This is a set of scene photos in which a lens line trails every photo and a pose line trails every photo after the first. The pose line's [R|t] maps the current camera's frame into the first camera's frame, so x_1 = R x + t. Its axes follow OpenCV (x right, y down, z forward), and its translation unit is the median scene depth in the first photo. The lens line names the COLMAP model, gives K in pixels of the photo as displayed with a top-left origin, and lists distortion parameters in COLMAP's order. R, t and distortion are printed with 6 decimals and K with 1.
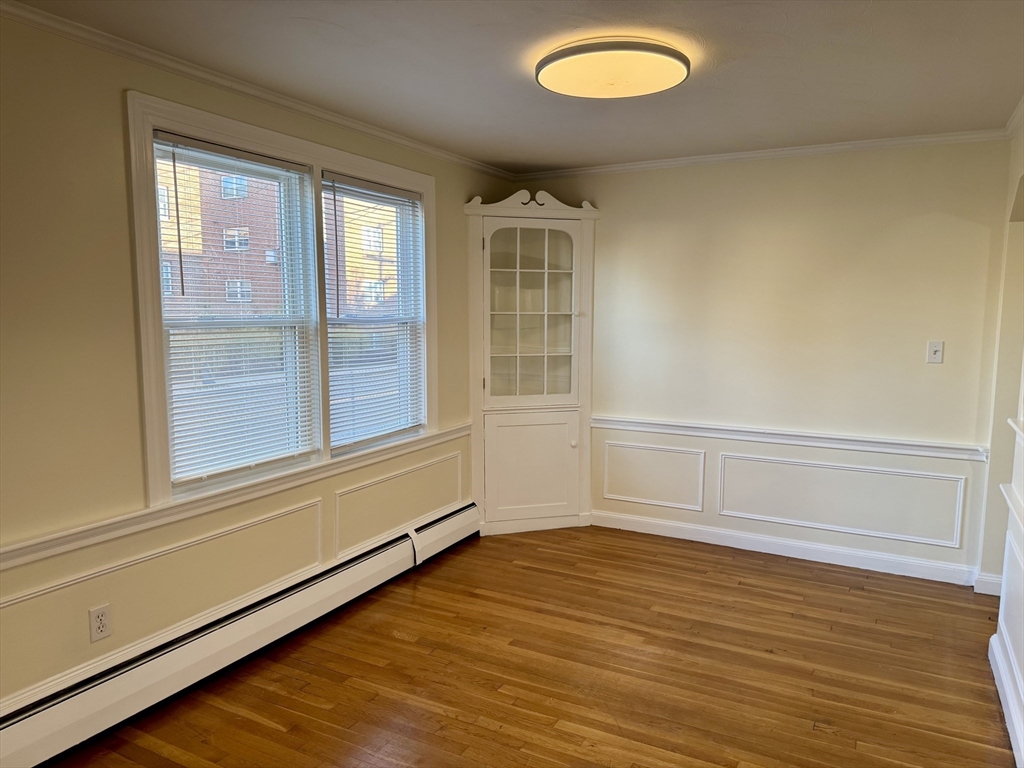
lens RADIAL K [[722.8, 0, 512.0], [0, 722.8, 384.0], [0, 0, 1]] dist [0.006827, 0.000454]
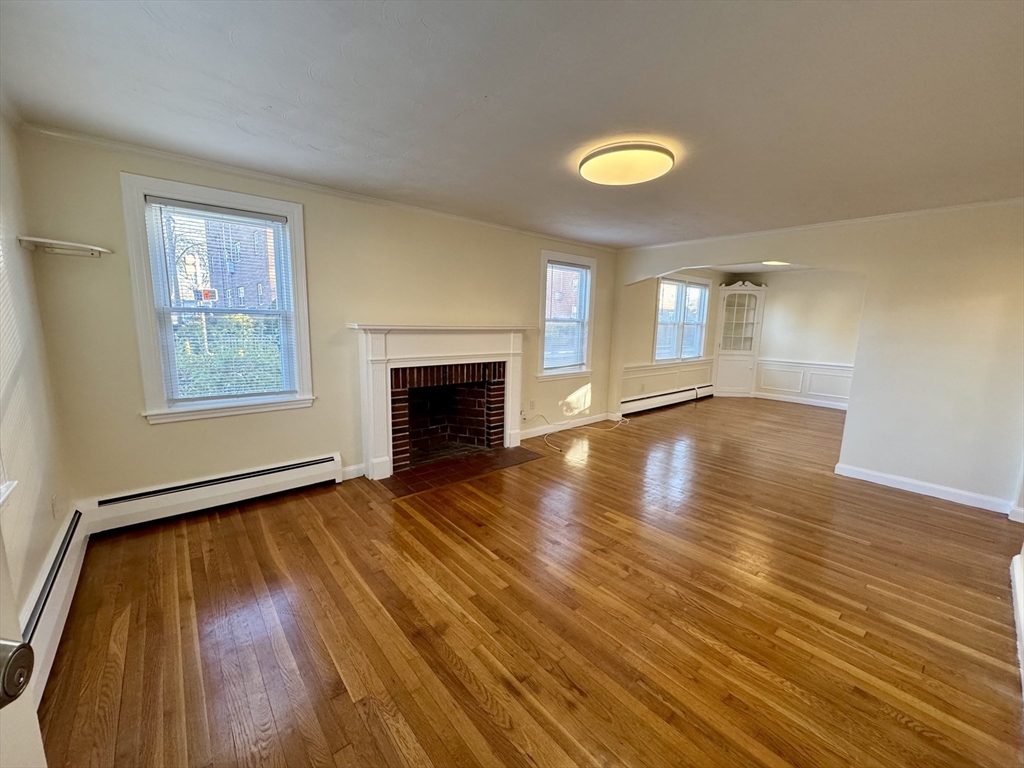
lens RADIAL K [[409.7, 0, 512.0], [0, 409.7, 384.0], [0, 0, 1]] dist [-0.002280, -0.000265]
pose [[0.931058, 0.069683, -0.358155, -0.228728], [-0.053925, 0.997094, 0.053812, 0.118300], [0.360864, -0.030789, 0.932110, -0.943112]]
